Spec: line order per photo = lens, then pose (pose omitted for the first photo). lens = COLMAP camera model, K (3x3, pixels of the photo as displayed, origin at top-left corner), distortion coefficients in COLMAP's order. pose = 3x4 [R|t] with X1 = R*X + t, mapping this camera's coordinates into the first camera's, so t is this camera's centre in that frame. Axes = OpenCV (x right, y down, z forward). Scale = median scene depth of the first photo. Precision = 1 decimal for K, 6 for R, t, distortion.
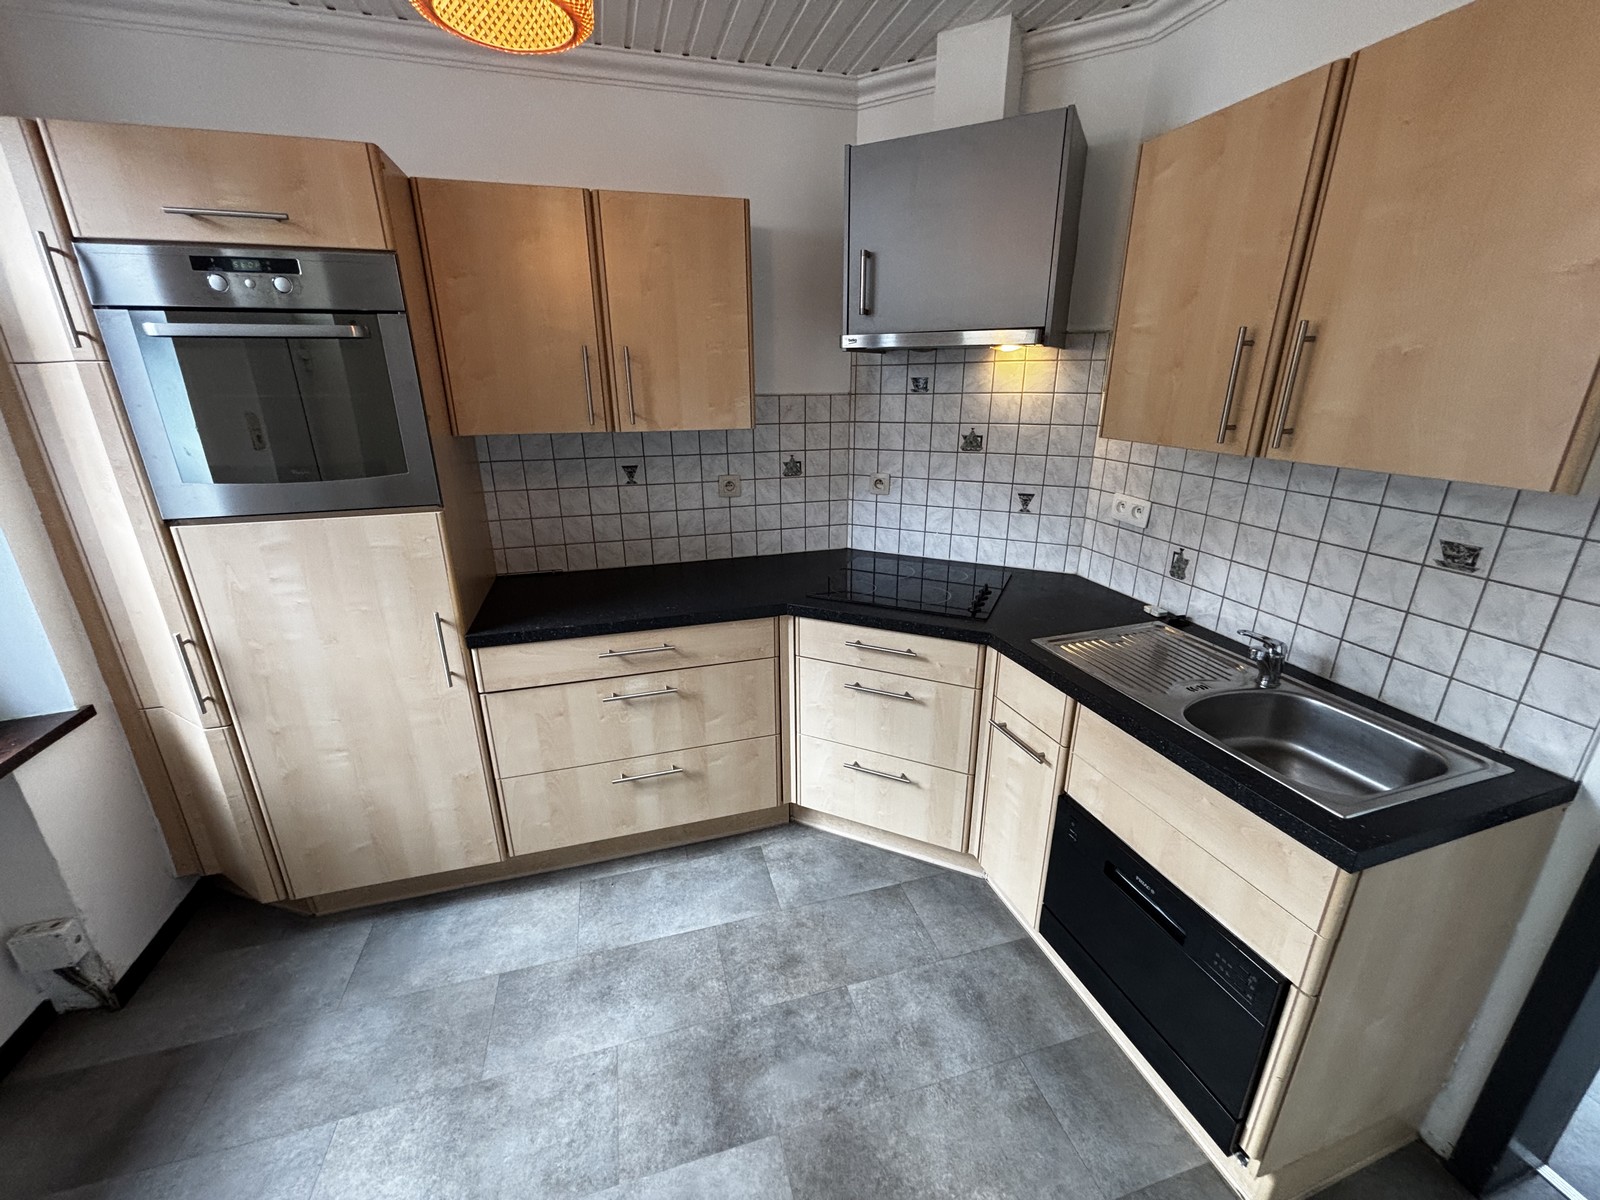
lens RADIAL K [[637.8, 0, 793.1], [0, 637.8, 594.8], [0, 0, 1]] dist [-0.005235, -0.000237]
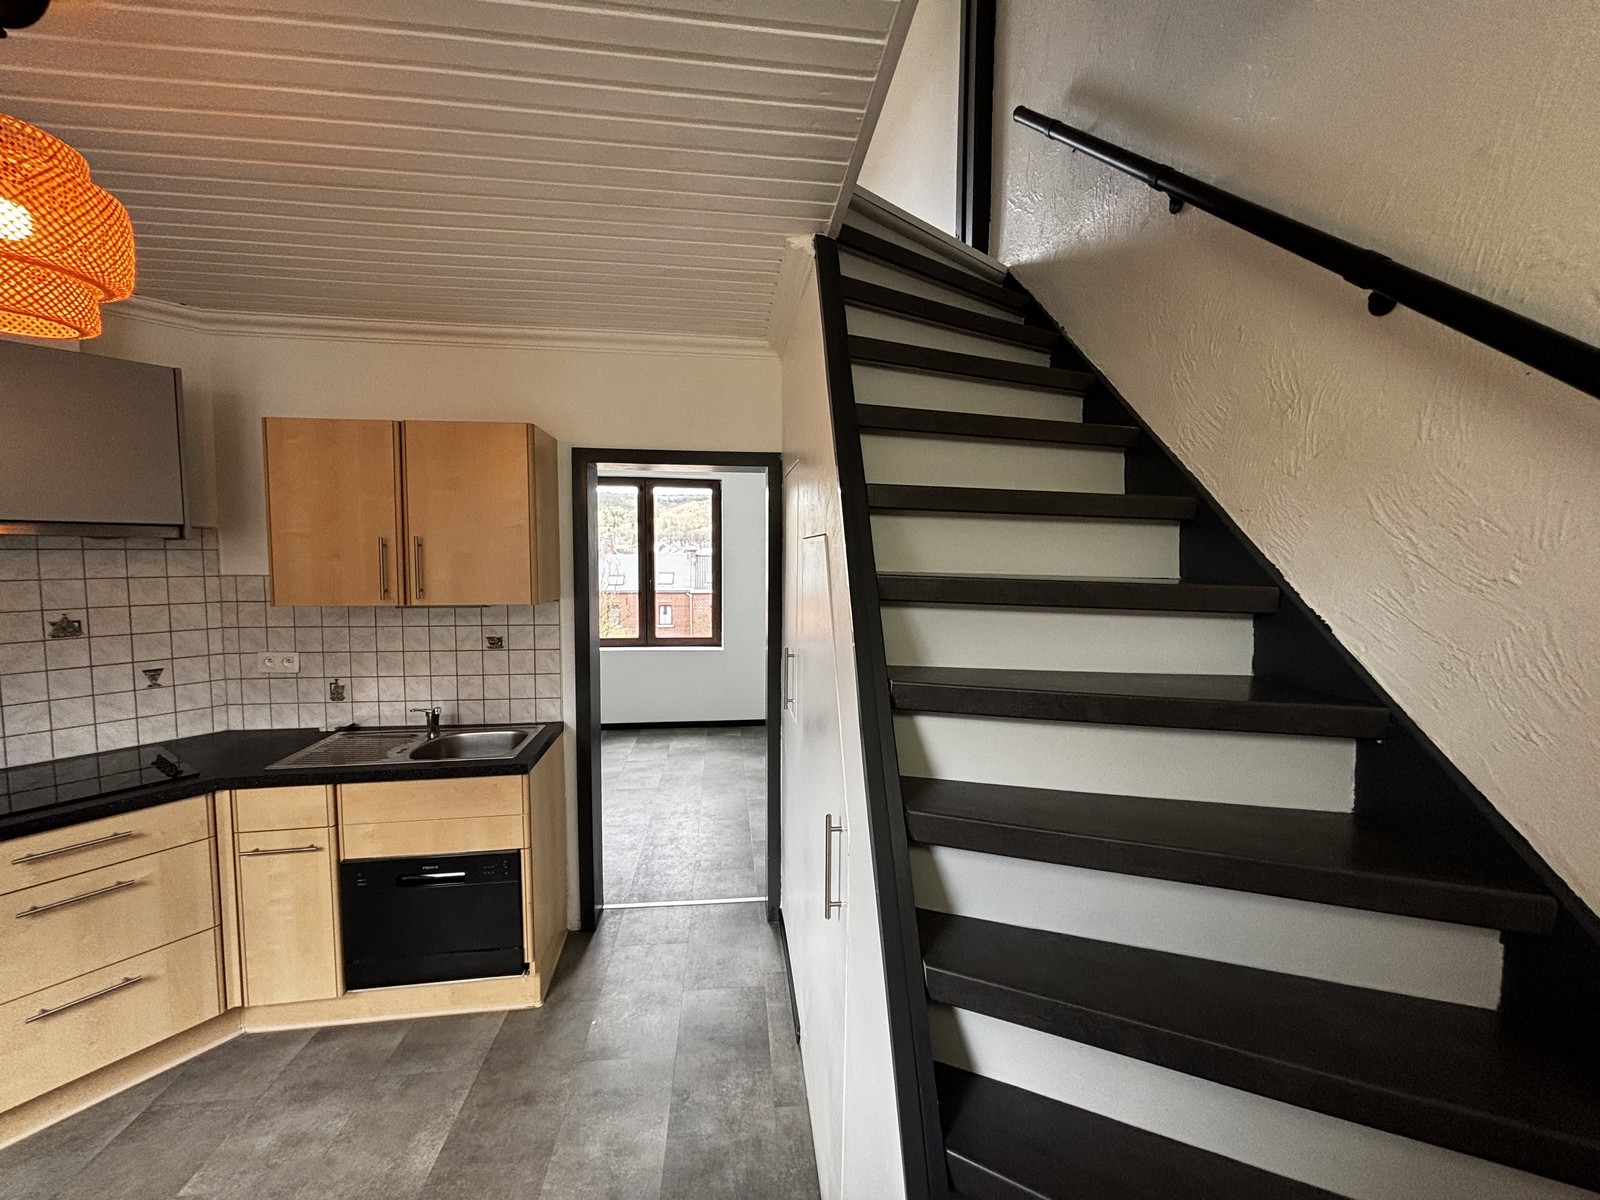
lens RADIAL K [[637.8, 0, 800.1], [0, 637.8, 592.8], [0, 0, 1]] dist [-0.005235, -0.000237]
pose [[0.159205, -0.048195, 0.986068, -0.641396], [0.316530, 0.948571, -0.004743, 0.082403], [-0.935127, 0.312875, 0.166272, -0.265228]]
